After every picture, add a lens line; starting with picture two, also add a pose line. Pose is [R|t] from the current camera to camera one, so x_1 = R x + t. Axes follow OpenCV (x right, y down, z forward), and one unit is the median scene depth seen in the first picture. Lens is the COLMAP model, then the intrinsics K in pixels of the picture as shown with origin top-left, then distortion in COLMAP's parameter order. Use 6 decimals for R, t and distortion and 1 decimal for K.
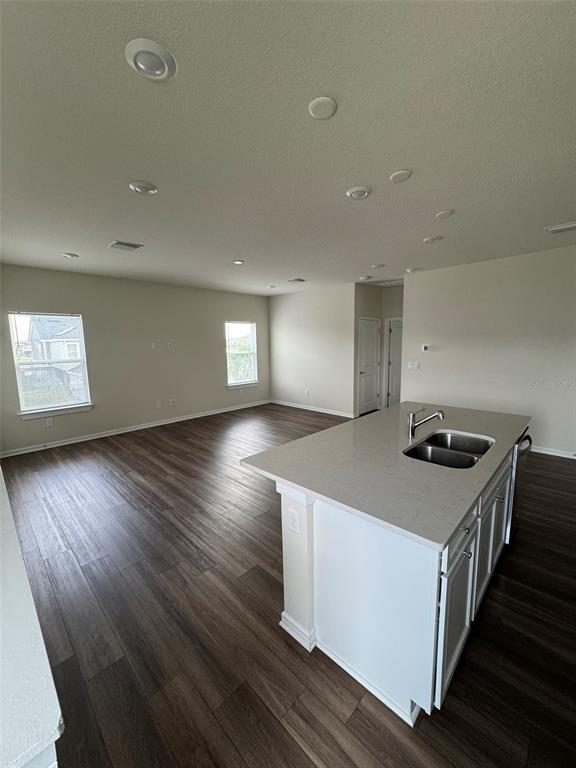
lens RADIAL K [[306.7, 0, 289.6], [0, 306.7, 383.6], [0, 0, 1]] dist [-0.002040, 0.000879]
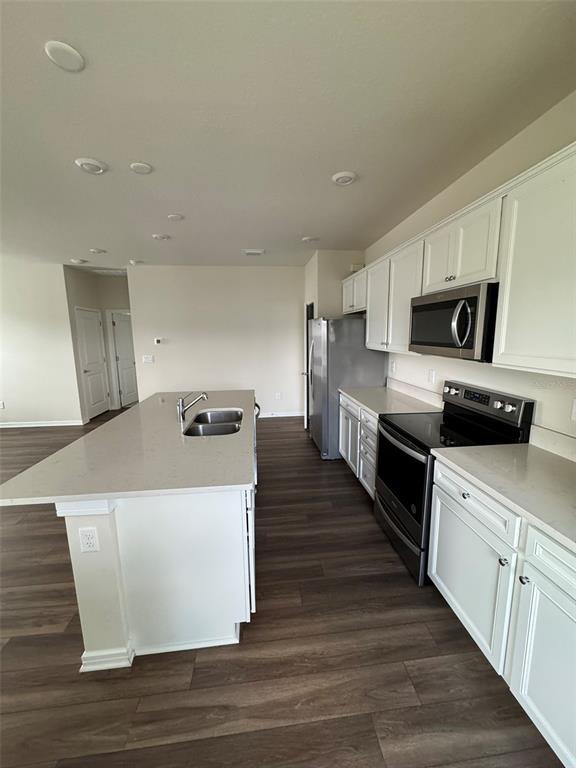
lens RADIAL K [[306.7, 0, 290.3], [0, 306.7, 383.8], [0, 0, 1]] dist [-0.002040, 0.000879]
pose [[0.639888, -0.115202, 0.759784, -0.169740], [0.104117, 0.992580, 0.062813, 0.015559], [-0.761382, 0.038913, 0.647135, 0.000123]]
